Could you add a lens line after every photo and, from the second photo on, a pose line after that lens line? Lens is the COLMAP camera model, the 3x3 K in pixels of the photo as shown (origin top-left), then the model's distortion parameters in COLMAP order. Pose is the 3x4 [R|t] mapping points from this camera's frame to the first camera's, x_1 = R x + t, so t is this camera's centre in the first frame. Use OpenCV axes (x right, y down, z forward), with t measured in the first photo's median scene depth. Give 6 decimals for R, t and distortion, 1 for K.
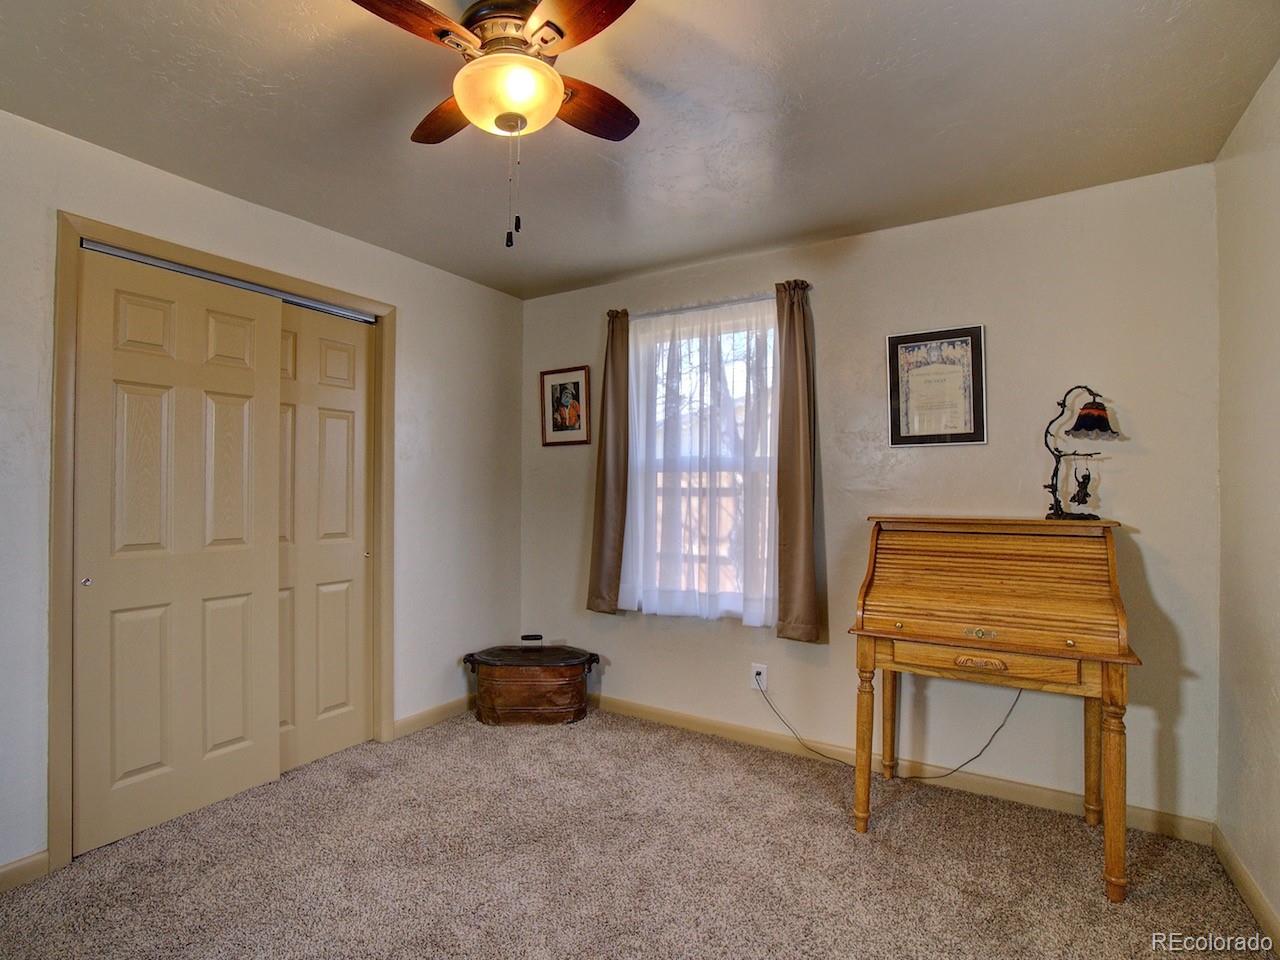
lens RADIAL K [[631.5, 0, 640.0], [0, 631.5, 480.0], [0, 0, 1]] dist [-0.062060, 0.023771]
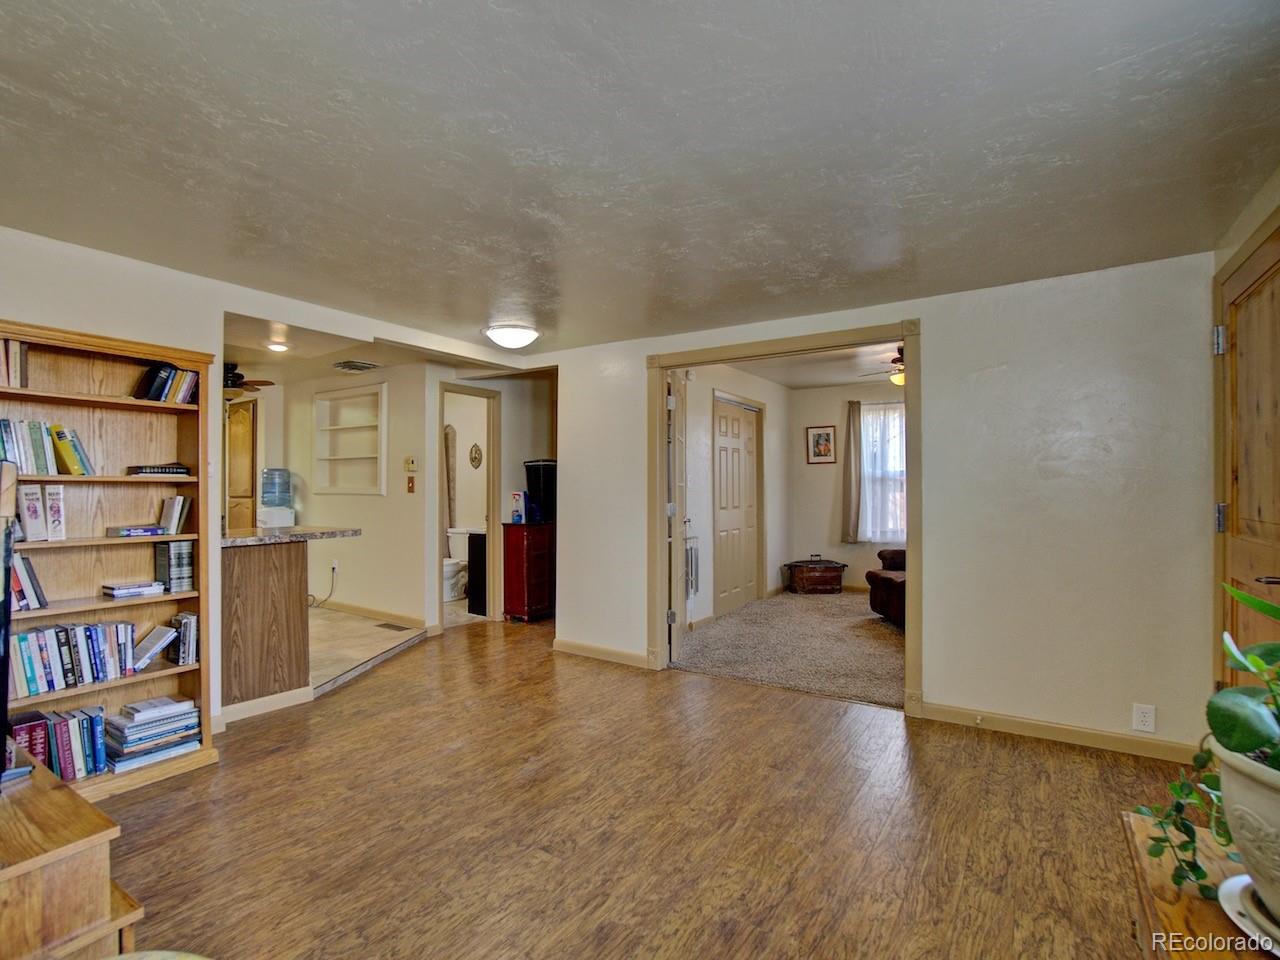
lens RADIAL K [[631.5, 0, 640.0], [0, 631.5, 480.0], [0, 0, 1]] dist [-0.062060, 0.023771]
pose [[0.999351, 0.001871, -0.035985, -0.668265], [-0.001707, 0.999988, 0.004594, -0.012997], [0.035993, -0.004530, 0.999342, -1.105112]]
